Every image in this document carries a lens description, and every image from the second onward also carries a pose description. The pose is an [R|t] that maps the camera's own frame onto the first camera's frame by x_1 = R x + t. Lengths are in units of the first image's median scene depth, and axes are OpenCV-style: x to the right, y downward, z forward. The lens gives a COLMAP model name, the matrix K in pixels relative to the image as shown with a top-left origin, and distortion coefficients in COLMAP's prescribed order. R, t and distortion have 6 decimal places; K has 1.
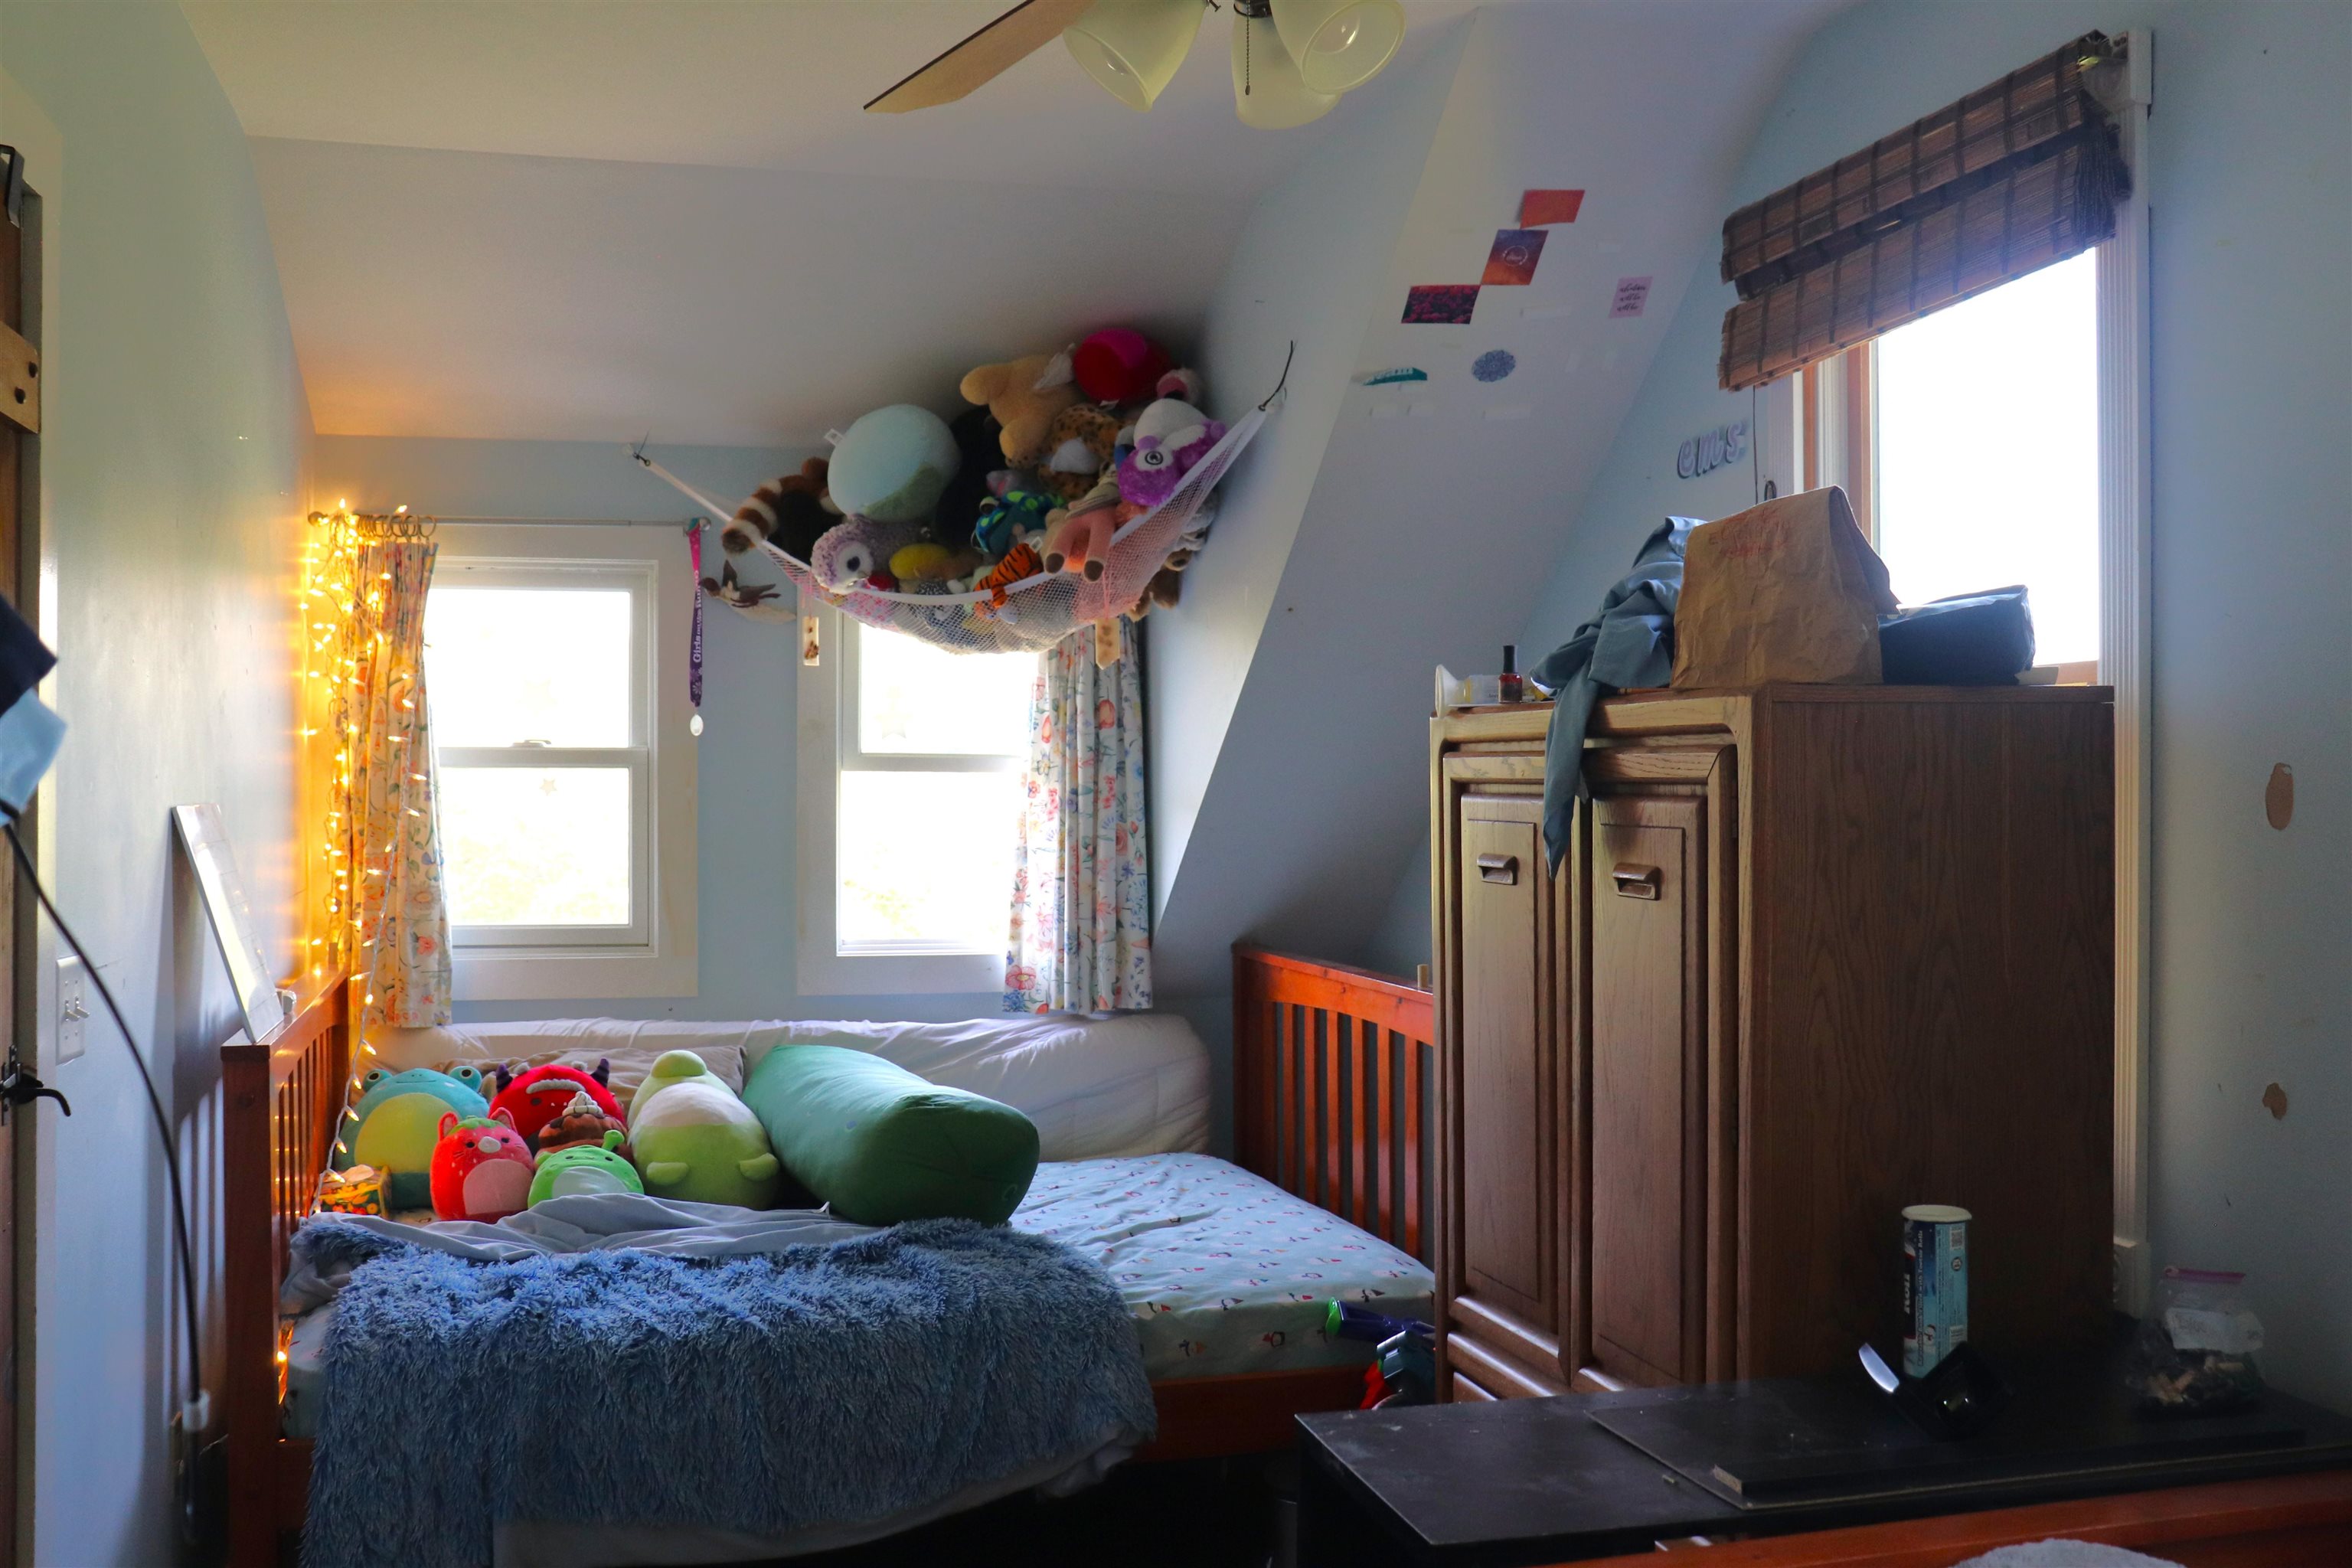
lens RADIAL K [[2319.7, 0, 1181.5], [0, 2319.7, 779.4], [0, 0, 1]] dist [-0.077866, 0.000000]
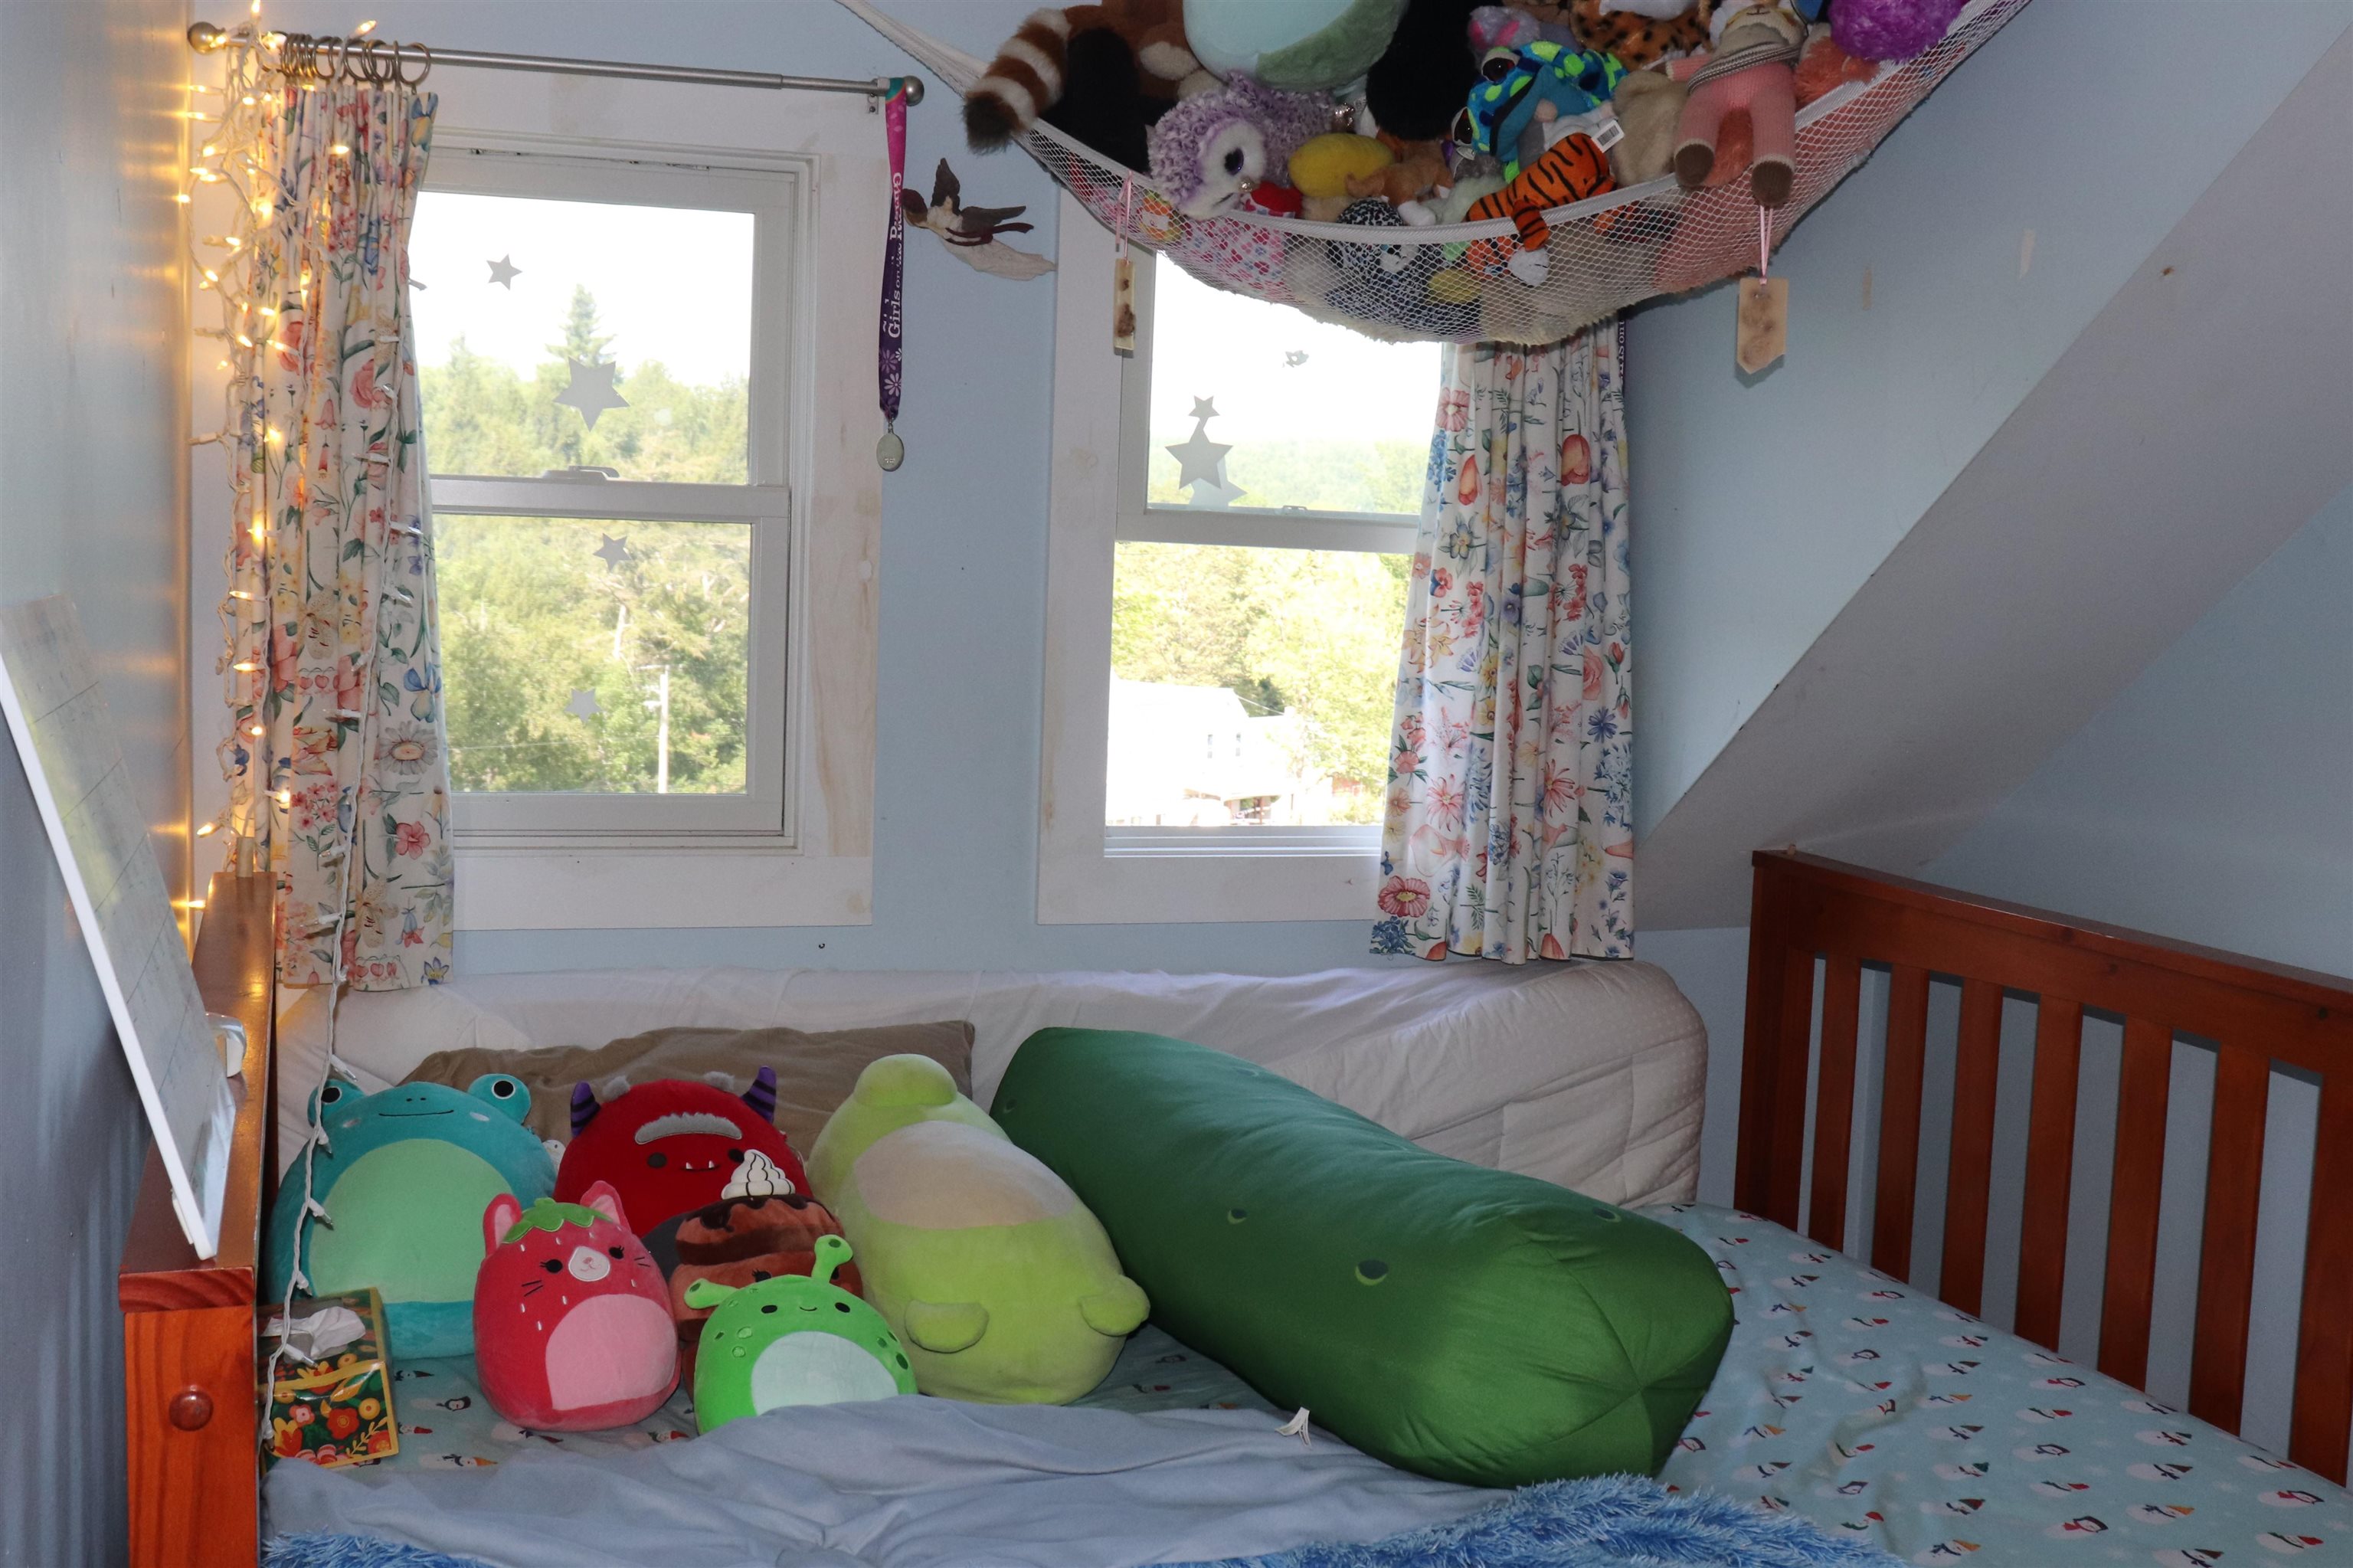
lens RADIAL K [[2320.7, 0, 1121.2], [0, 2320.7, 767.4], [0, 0, 1]] dist [-0.077866, 0.000000]
pose [[0.996449, 0.025991, 0.080080, -0.203509], [-0.033730, 0.994726, 0.096864, -0.003422], [-0.077141, -0.099221, 0.992071, 0.443658]]
